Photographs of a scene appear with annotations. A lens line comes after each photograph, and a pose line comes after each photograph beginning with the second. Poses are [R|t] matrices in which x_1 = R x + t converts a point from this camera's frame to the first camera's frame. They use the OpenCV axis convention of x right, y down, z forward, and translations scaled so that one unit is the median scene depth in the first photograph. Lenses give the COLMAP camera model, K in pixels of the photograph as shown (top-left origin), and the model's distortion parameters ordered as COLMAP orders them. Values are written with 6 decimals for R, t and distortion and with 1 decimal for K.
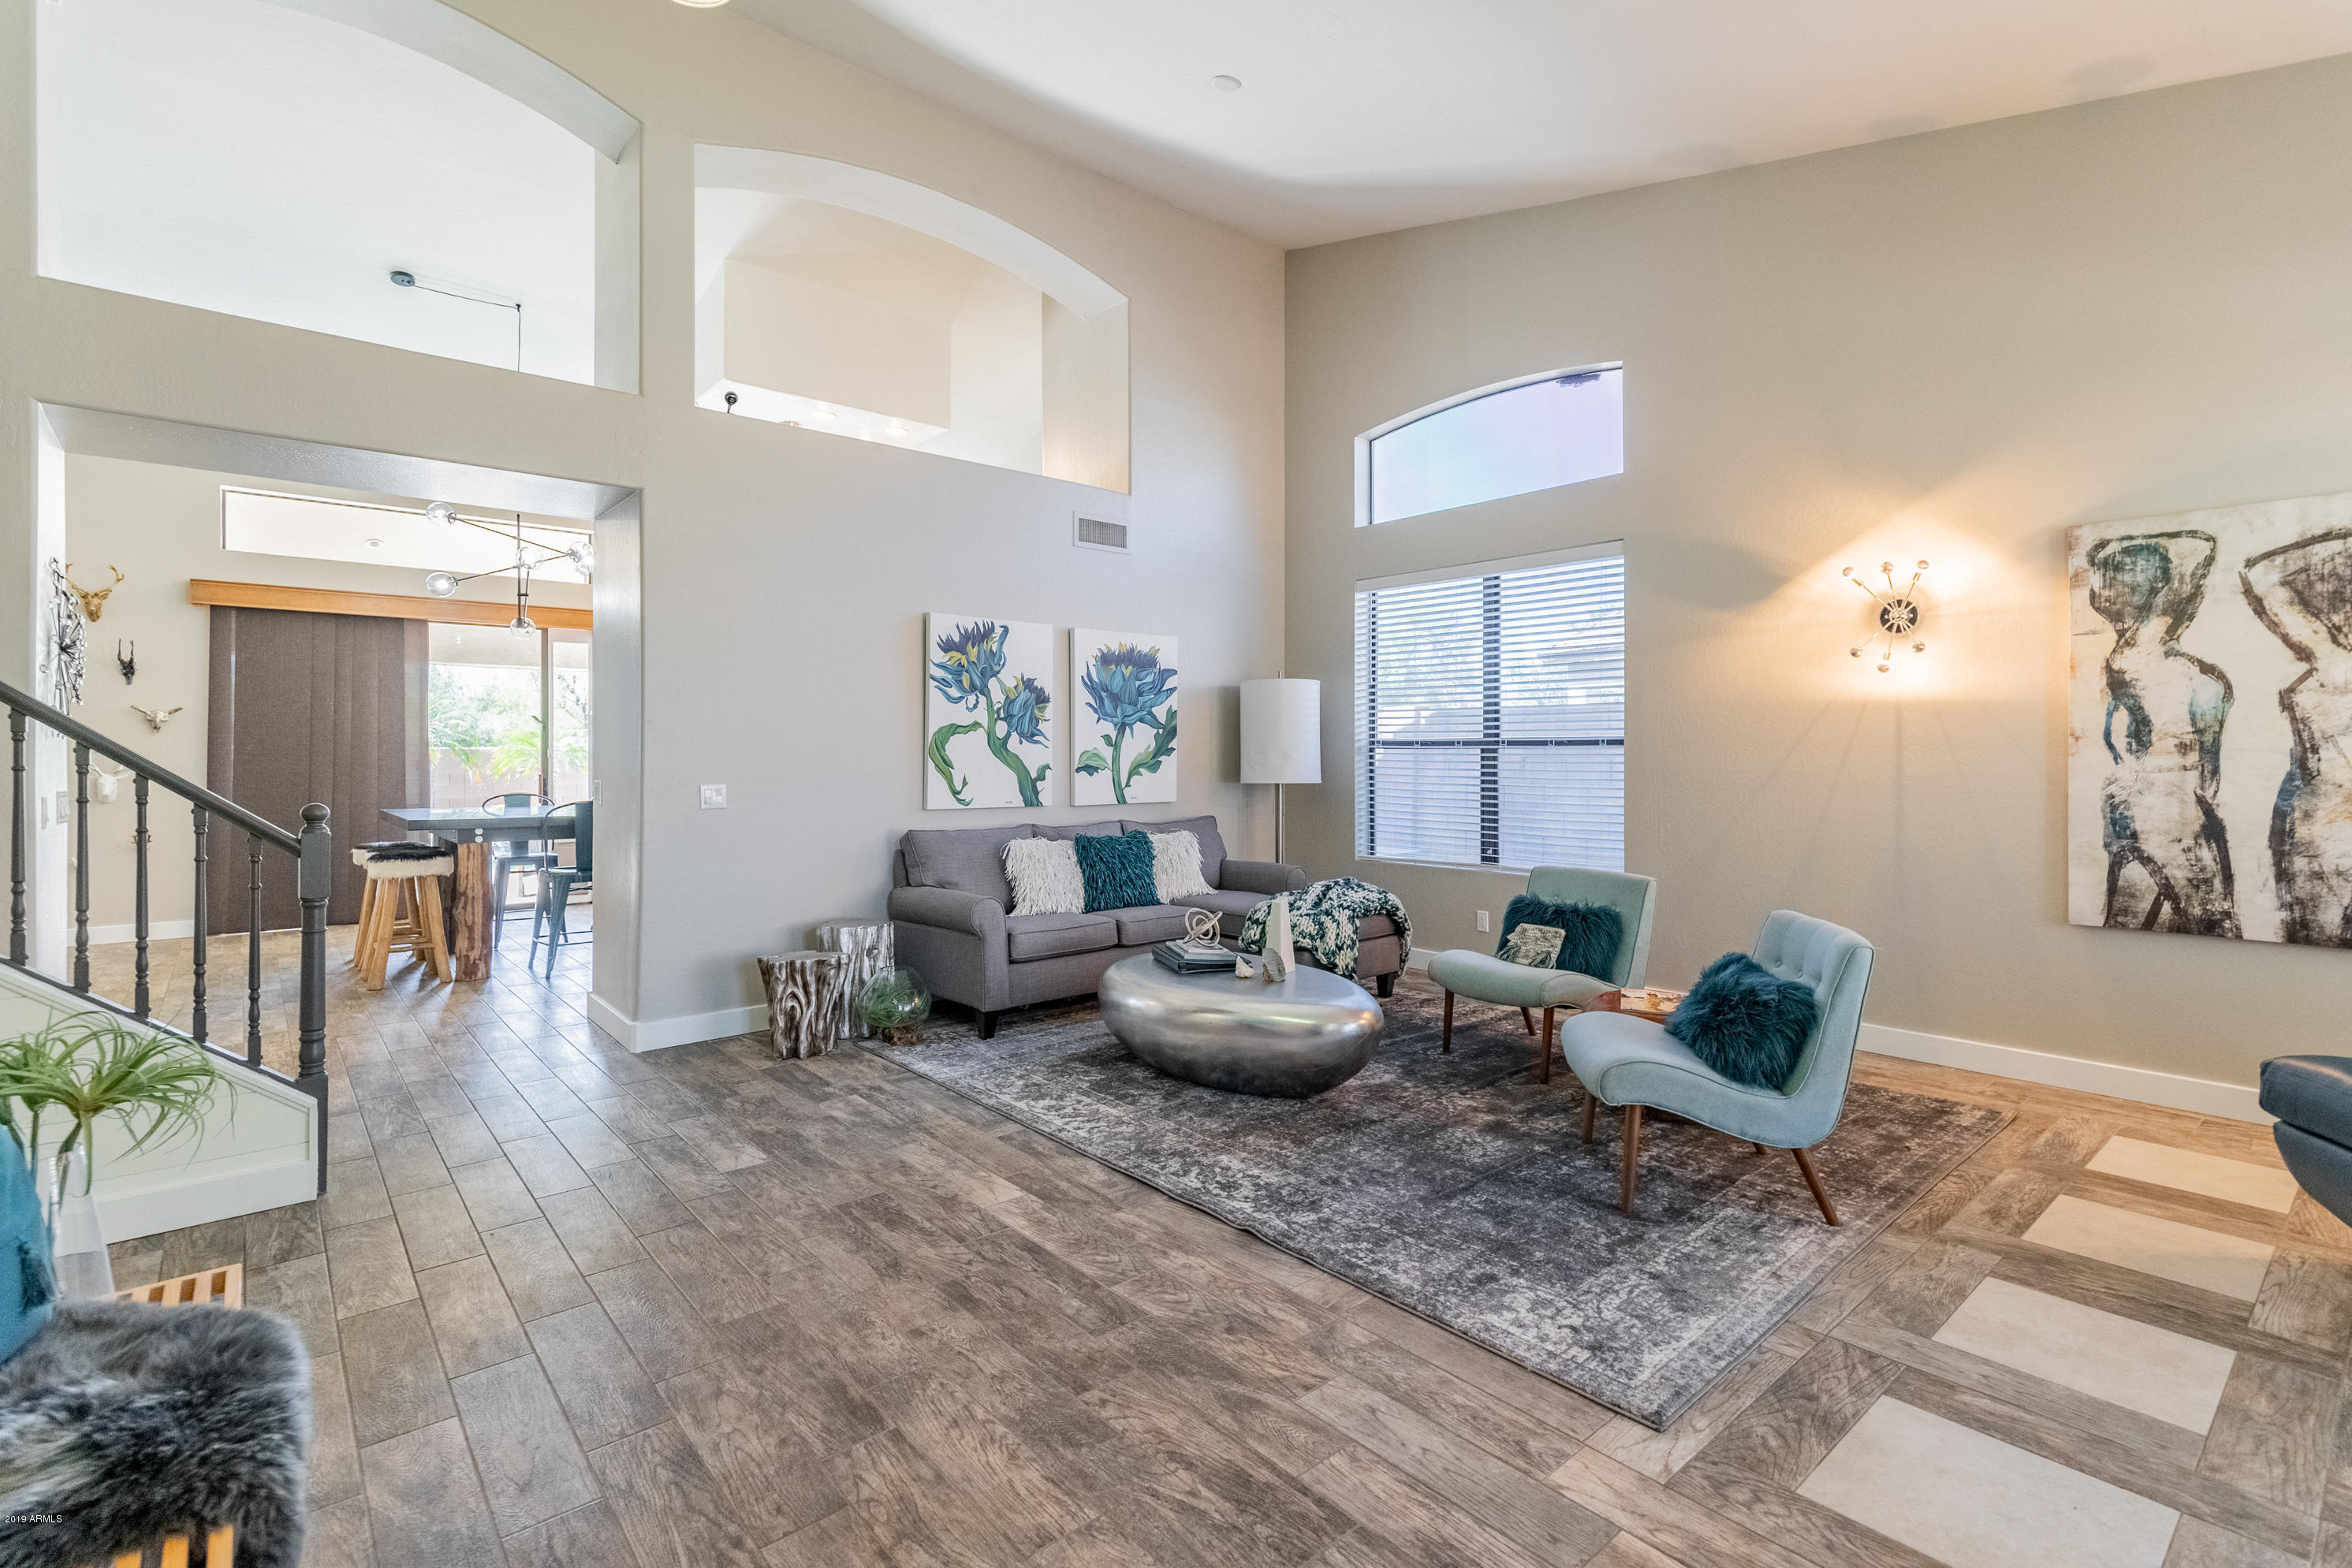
lens RADIAL K [[1100.1, 0, 1211.4], [0, 1100.1, 748.3], [0, 0, 1]] dist [0.009661, 0.000095]
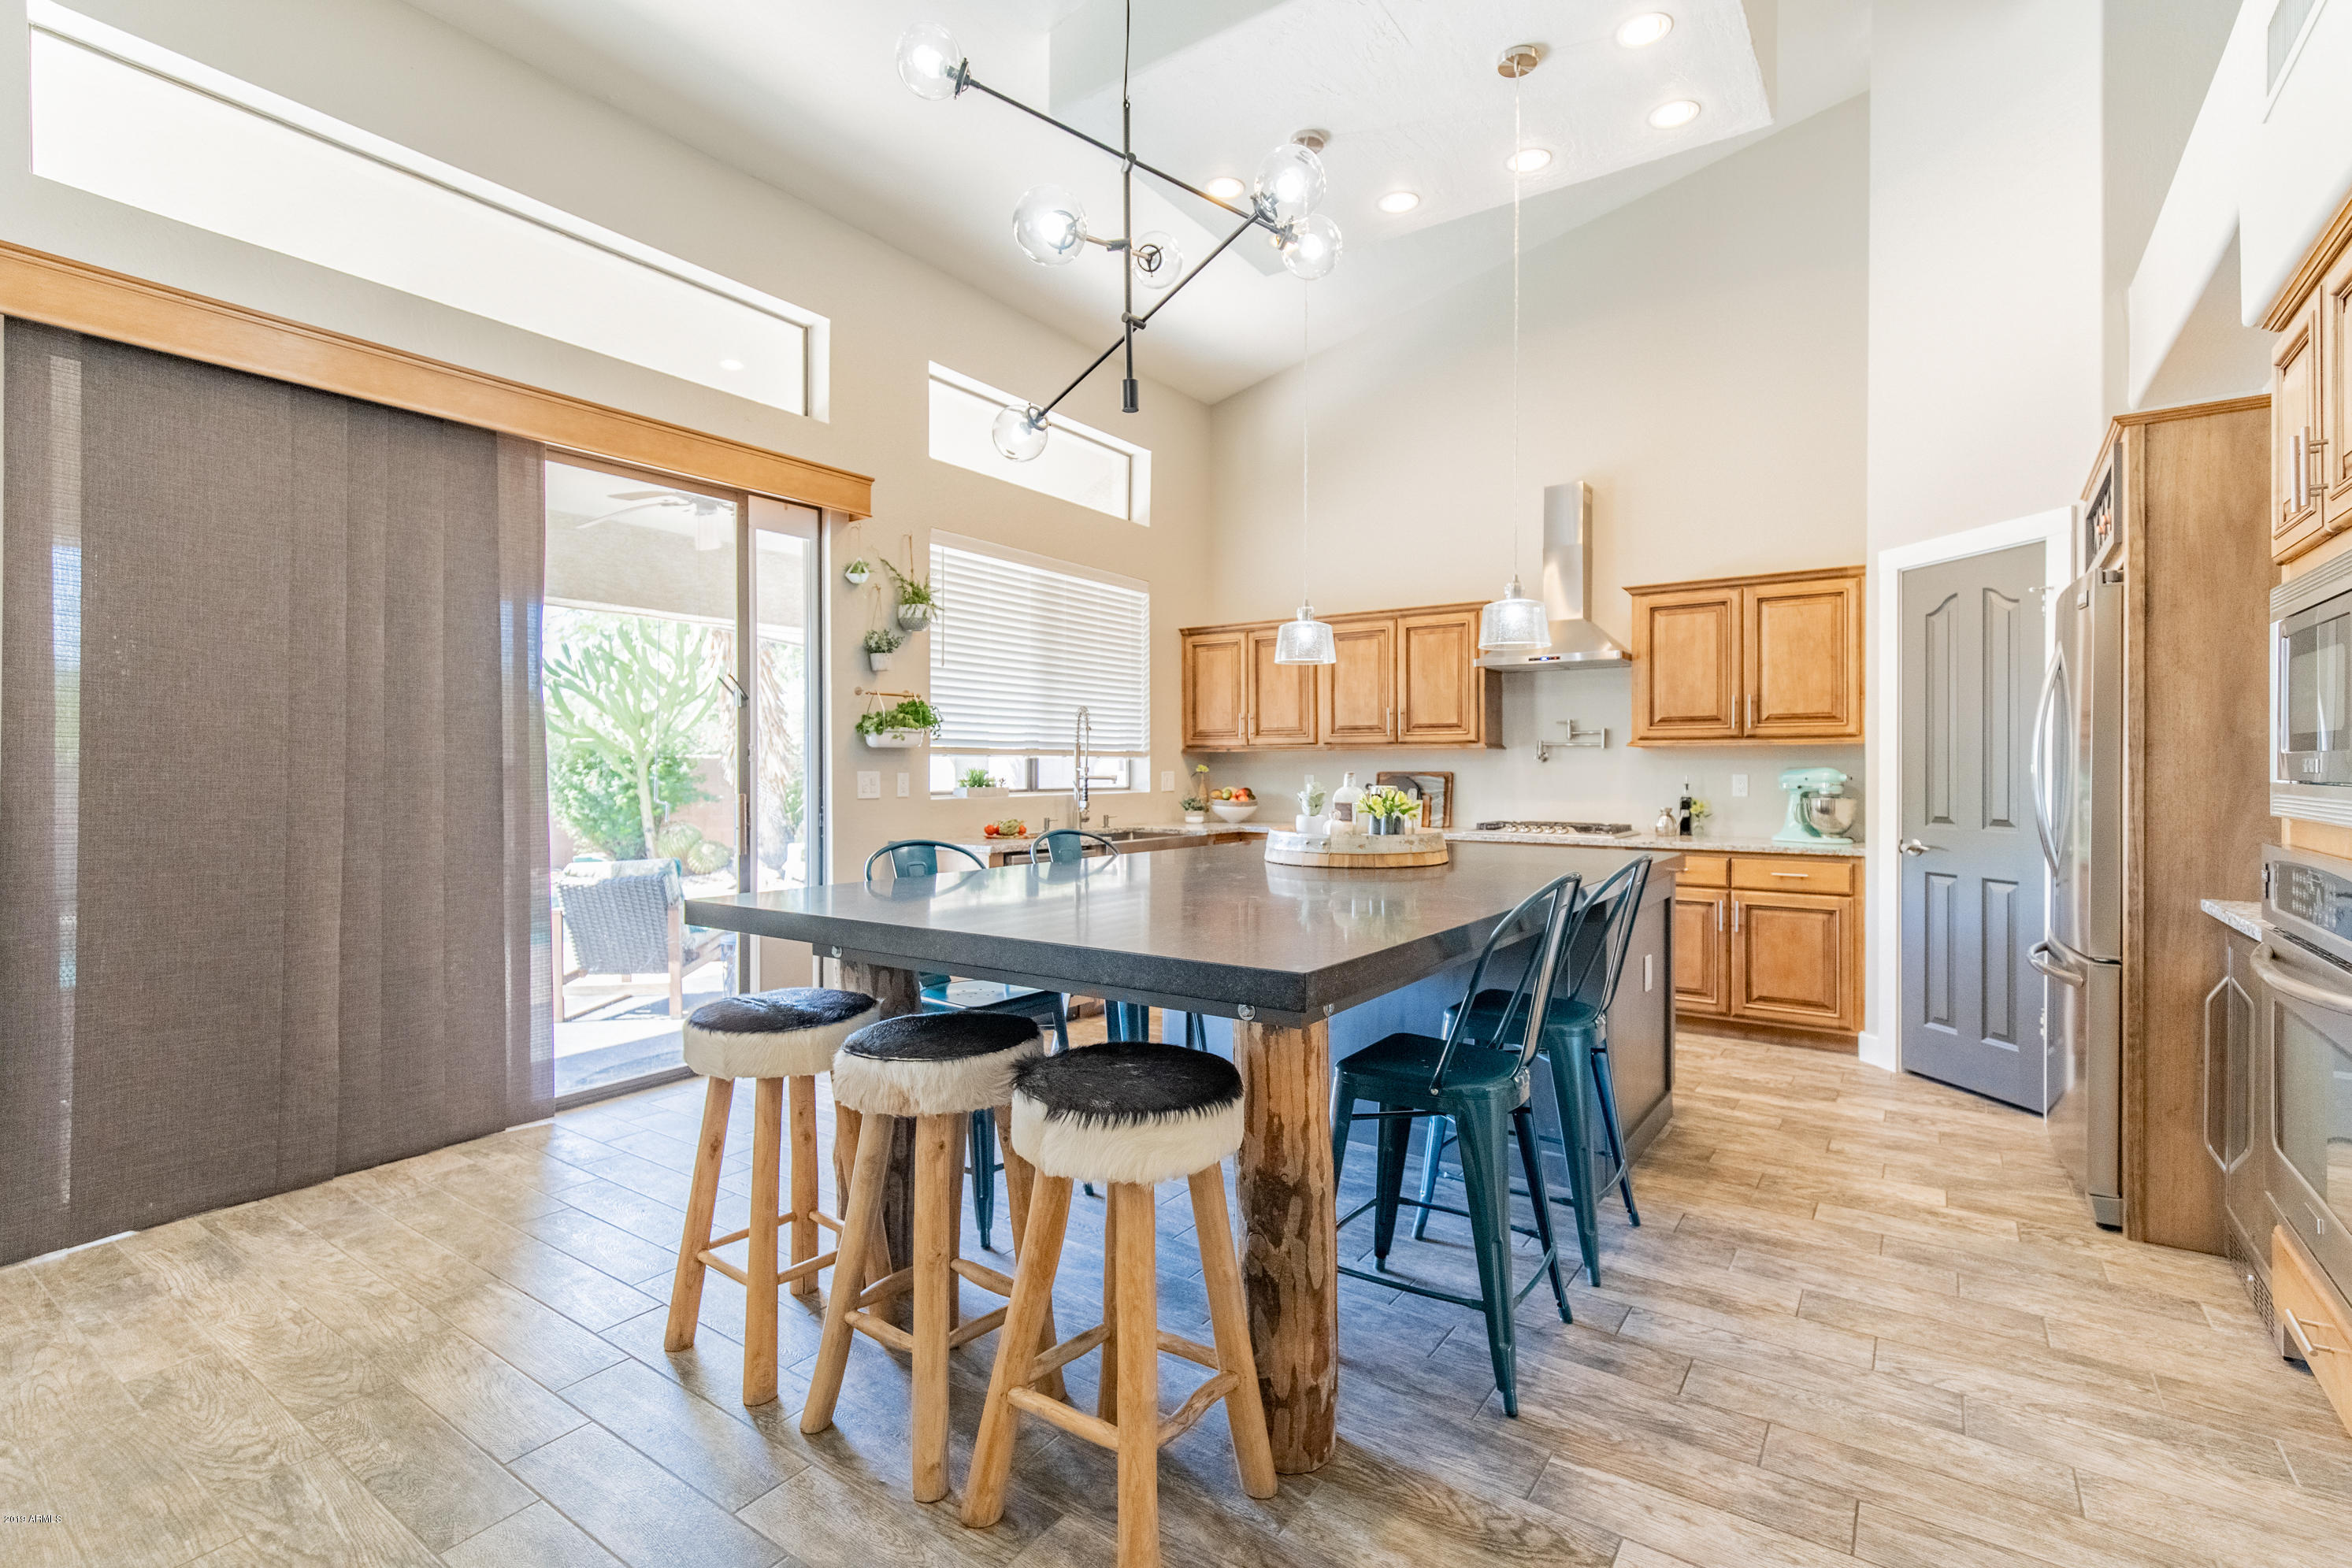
lens RADIAL K [[1057.7, 0, 1176.0], [0, 1057.7, 784.0], [0, 0, 1]] dist [0.003625, 0.000190]
pose [[0.970167, -0.003883, 0.242408, -1.186153], [-0.000135, 0.999863, 0.016556, 0.022150], [-0.242439, -0.016094, 0.970033, 1.102879]]
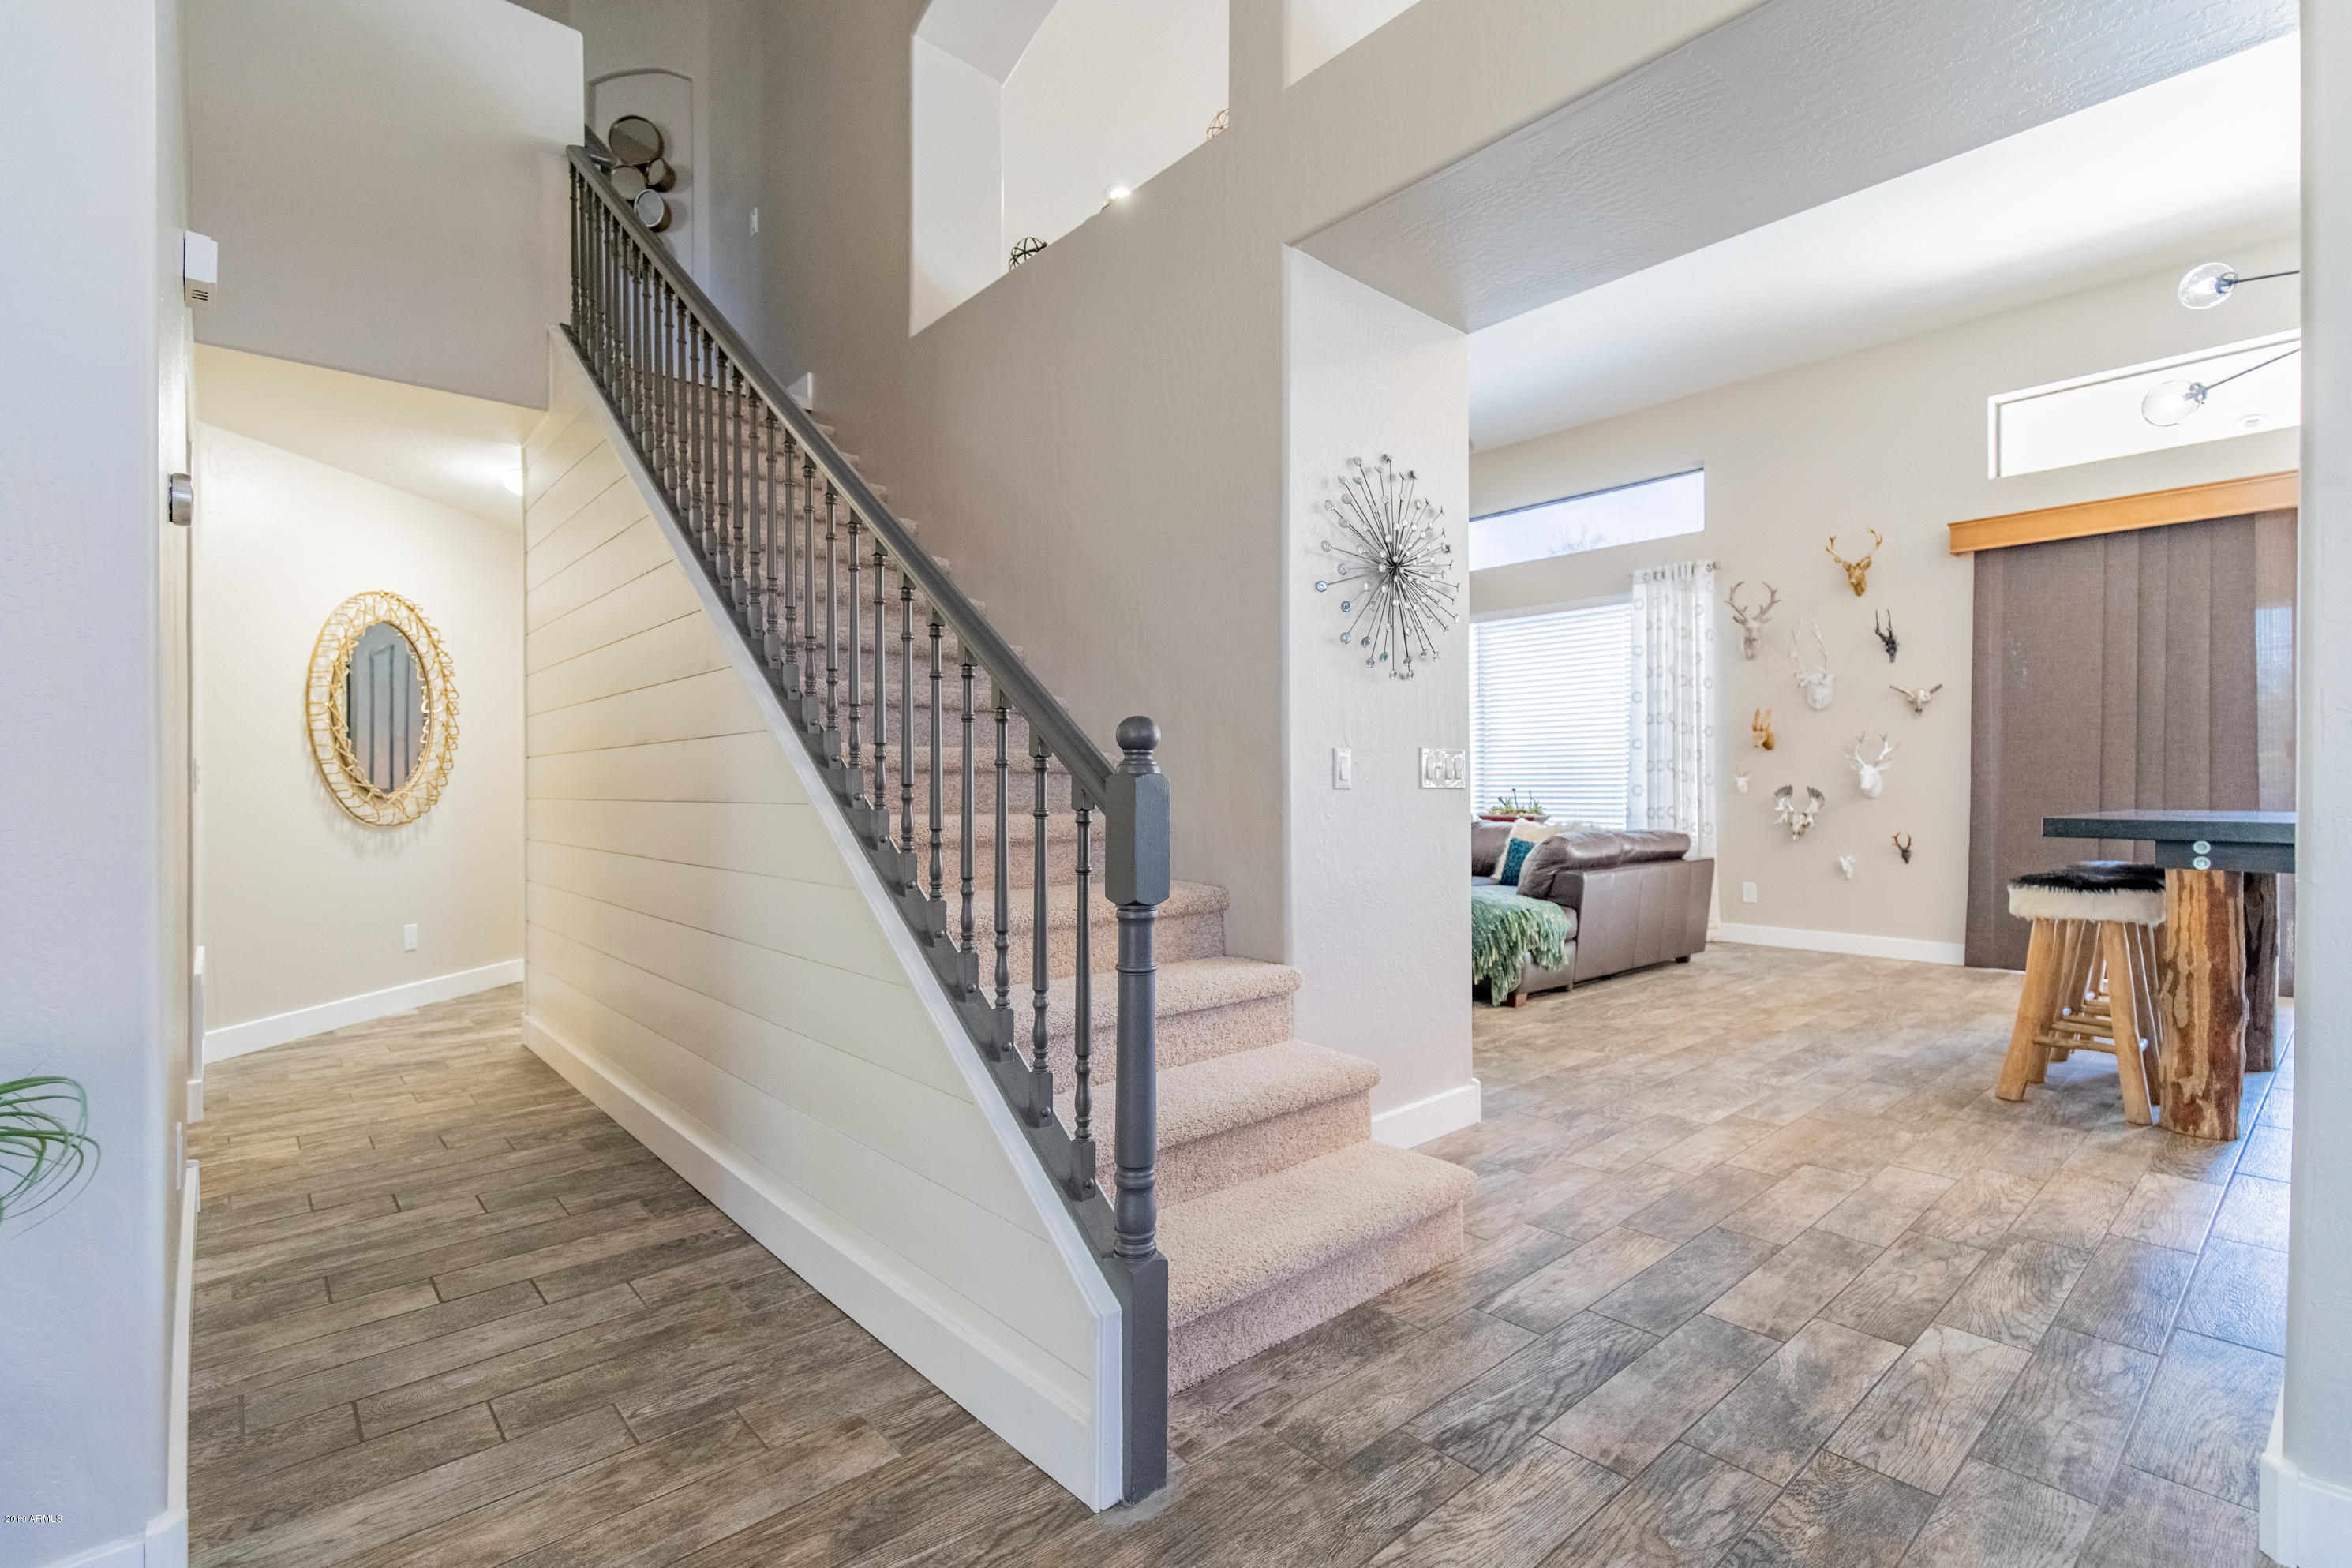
lens RADIAL K [[1073.7, 0, 1178.6], [0, 1073.7, 795.9], [0, 0, 1]] dist [0.003393, 0.000309]
pose [[0.007999, 0.005990, -0.999950, -0.259507], [0.007779, 0.999951, 0.006053, 0.068578], [0.999938, -0.007827, 0.007952, 0.800995]]
